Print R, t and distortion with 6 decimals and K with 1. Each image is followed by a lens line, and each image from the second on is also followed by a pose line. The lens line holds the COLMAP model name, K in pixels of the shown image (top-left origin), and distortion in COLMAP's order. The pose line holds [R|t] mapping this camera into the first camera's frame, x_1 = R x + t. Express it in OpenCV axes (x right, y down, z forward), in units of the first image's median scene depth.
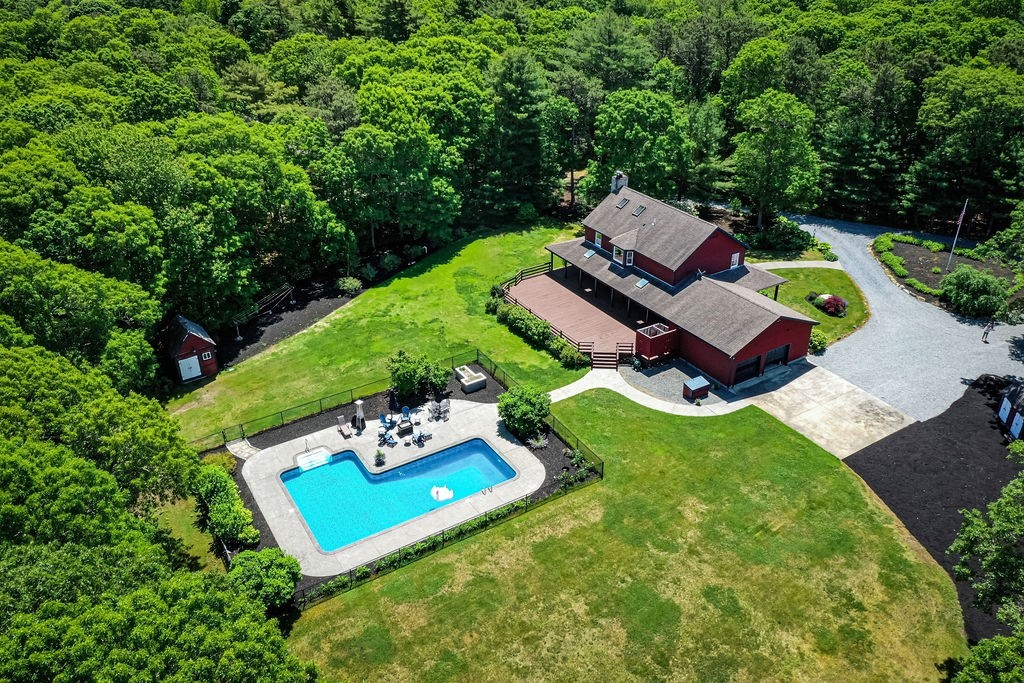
lens RADIAL K [[811.1, 0, 512.0], [0, 811.1, 341.5], [0, 0, 1]] dist [0.006235, -0.001624]
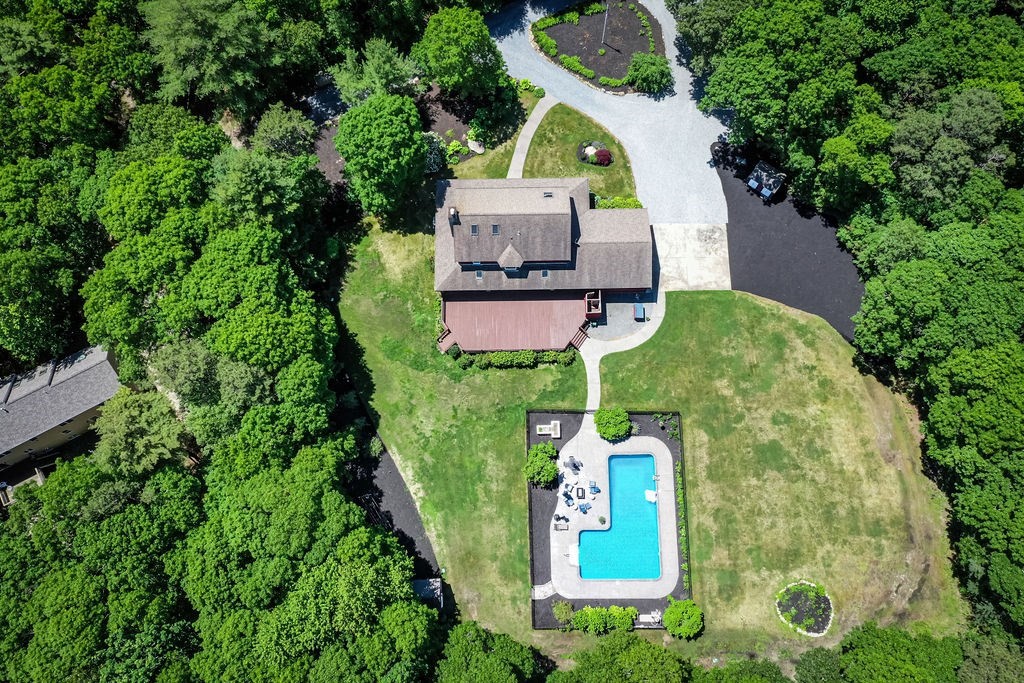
lens RADIAL K [[811.1, 0, 512.0], [0, 811.1, 341.5], [0, 0, 1]] dist [0.006235, -0.001624]
pose [[0.522148, -0.825612, 0.213835, -0.265138], [0.423865, 0.468786, 0.774970, -1.168819], [-0.740068, -0.314012, 0.594724, 0.235527]]
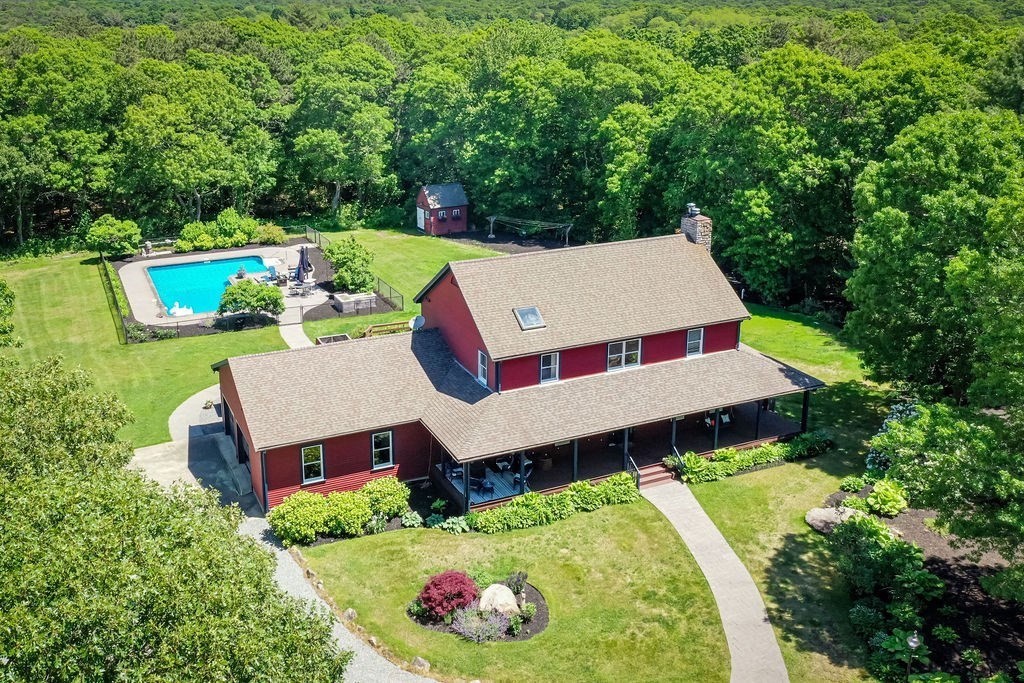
lens RADIAL K [[833.1, 0, 491.4], [0, 833.1, 340.5], [0, 0, 1]] dist [0.003119, -0.000693]
pose [[-0.134225, 0.295051, -0.946007, 0.821276], [-0.485393, 0.812703, 0.322346, -0.310839], [0.863931, 0.502452, 0.034131, 1.084281]]
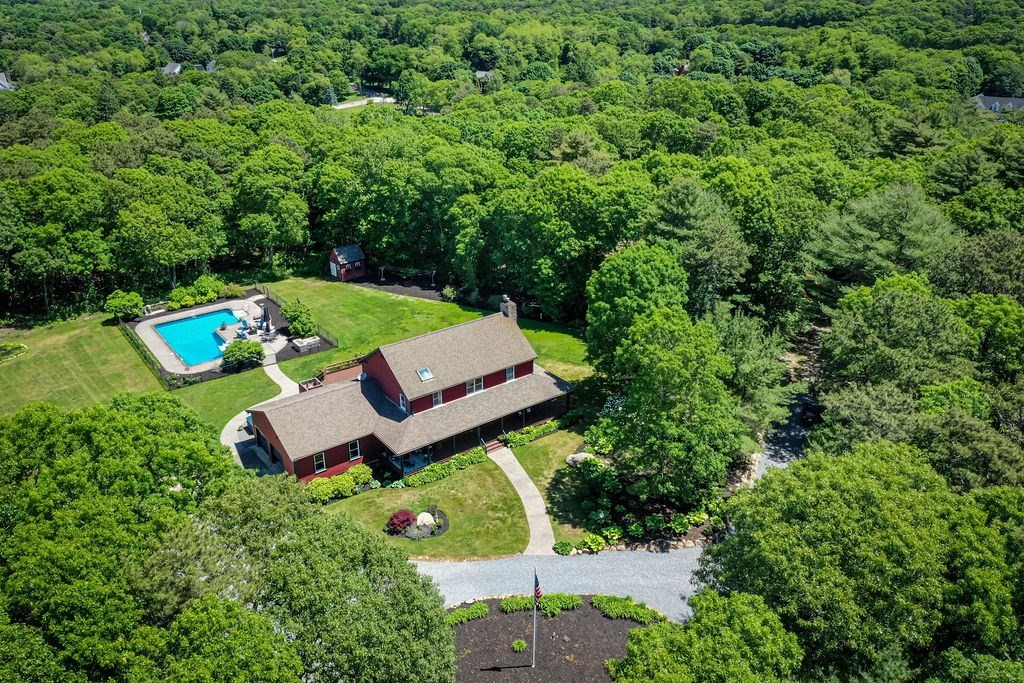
lens RADIAL K [[811.1, 0, 512.0], [0, 811.1, 341.5], [0, 0, 1]] dist [0.006235, -0.001624]
pose [[0.082645, 0.429027, -0.899503, 1.206956], [-0.488597, 0.804113, 0.338638, -0.590924], [0.868587, 0.411508, 0.276077, 0.913894]]
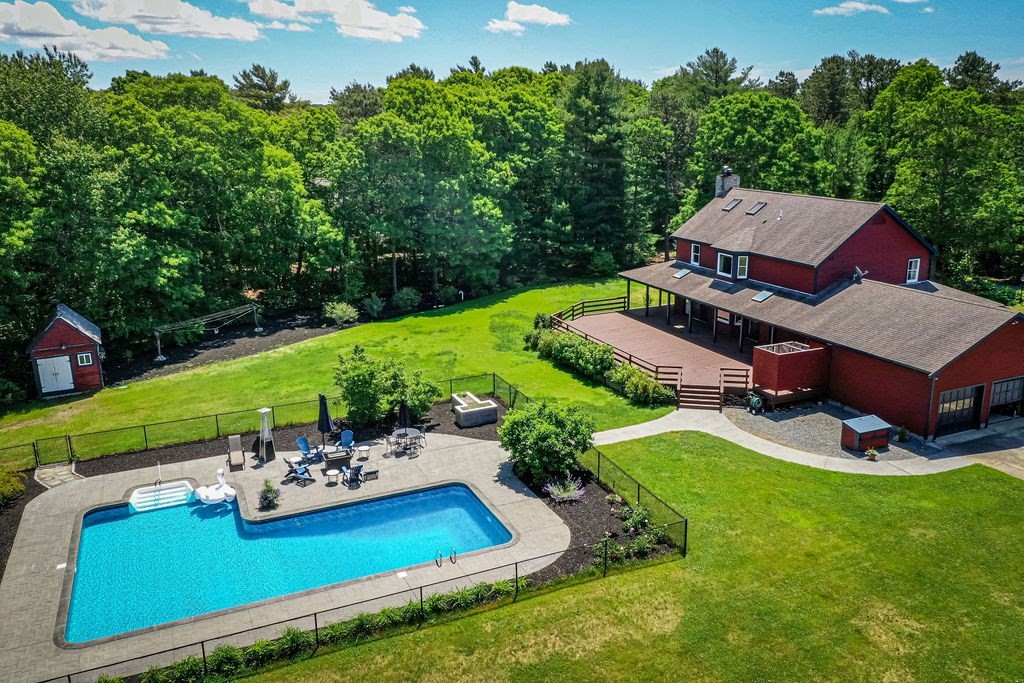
lens RADIAL K [[811.1, 0, 512.0], [0, 811.1, 341.5], [0, 0, 1]] dist [0.006235, -0.001624]
pose [[0.989745, 0.030055, -0.139651, 0.060691], [-0.062733, 0.969750, -0.235903, 0.137504], [0.128337, 0.242245, 0.961690, 0.403271]]
